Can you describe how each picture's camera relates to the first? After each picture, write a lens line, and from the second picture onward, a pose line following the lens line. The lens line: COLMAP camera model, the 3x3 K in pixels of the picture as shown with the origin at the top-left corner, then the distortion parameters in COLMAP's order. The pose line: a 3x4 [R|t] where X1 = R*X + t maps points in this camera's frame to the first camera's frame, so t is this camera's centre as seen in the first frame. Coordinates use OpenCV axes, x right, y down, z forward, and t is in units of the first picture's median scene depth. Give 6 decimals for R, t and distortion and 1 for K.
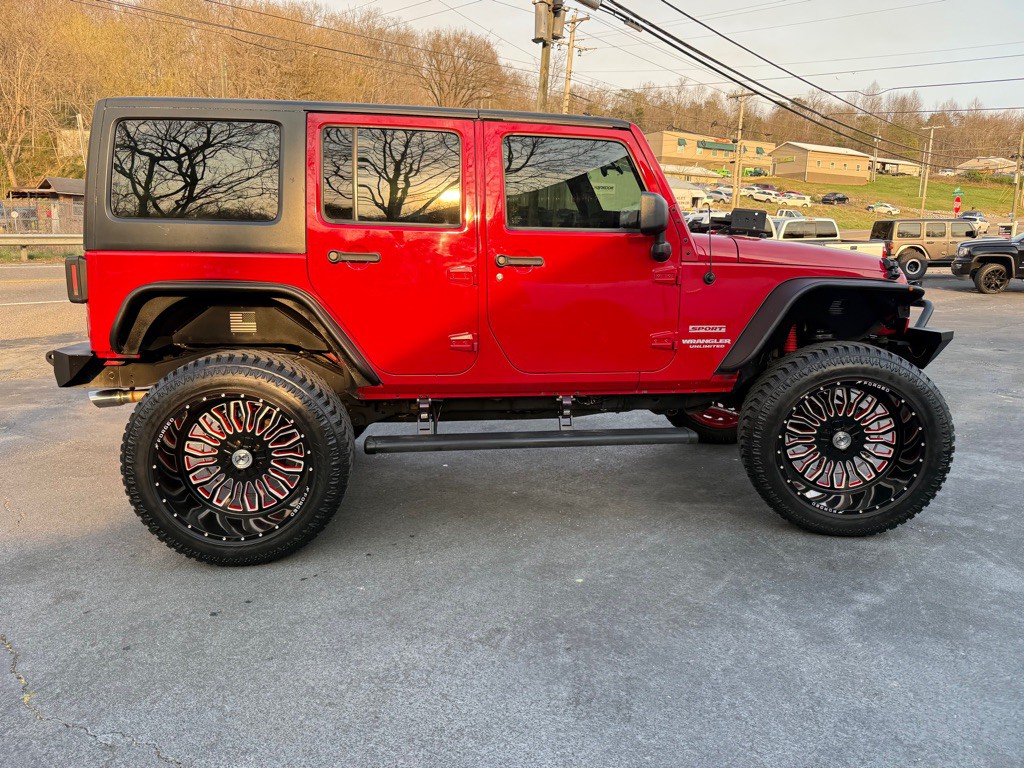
lens RADIAL K [[727.0, 0, 511.7], [0, 727.0, 389.0], [0, 0, 1]] dist [0.028609, -0.040358]
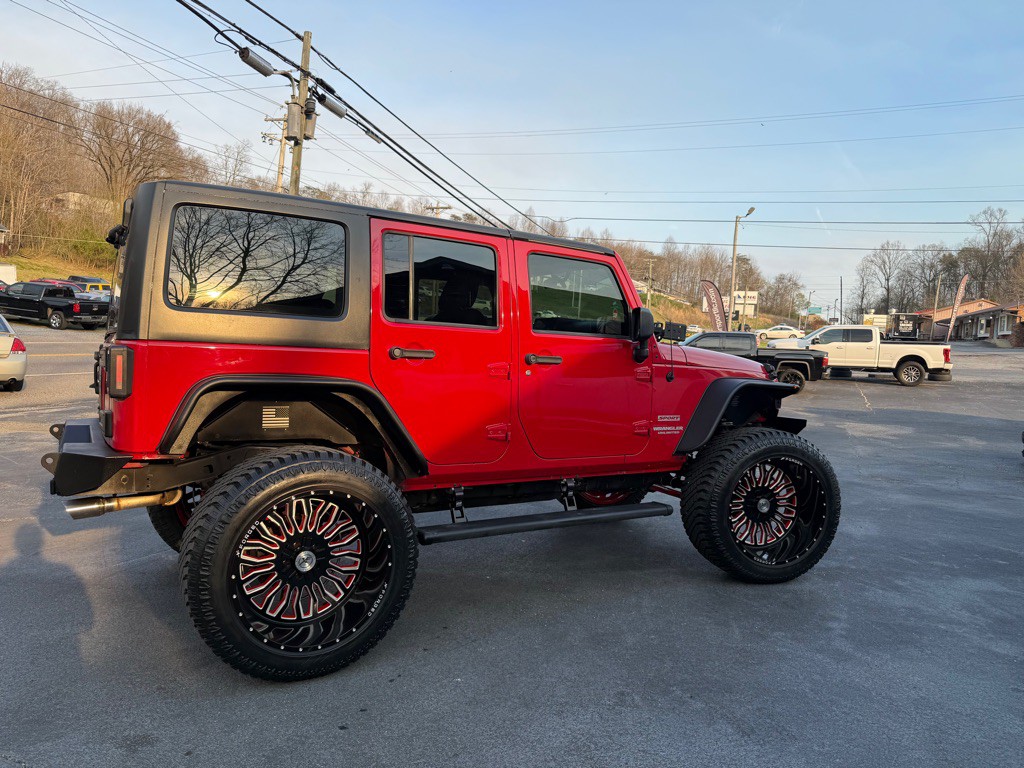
lens RADIAL K [[727.0, 0, 504.5], [0, 727.0, 391.3], [0, 0, 1]] dist [0.028609, -0.040358]
pose [[0.914080, 0.003741, 0.405516, -0.476873], [0.045731, 0.992628, -0.112239, -0.004299], [-0.402947, 0.121140, 0.907171, 0.010734]]
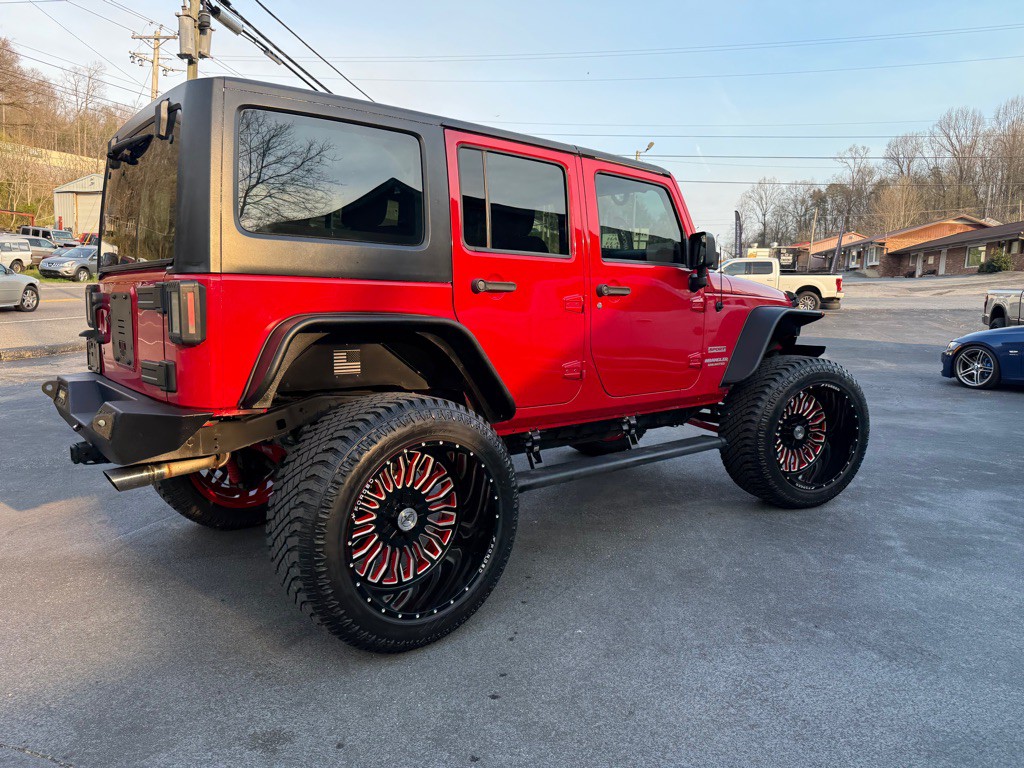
lens RADIAL K [[727.0, 0, 514.2], [0, 727.0, 392.4], [0, 0, 1]] dist [0.028609, -0.040358]
pose [[0.838059, -0.069488, 0.541137, -0.656902], [0.094329, 0.995373, -0.018270, -0.022712], [-0.537364, 0.066357, 0.840736, 0.194057]]
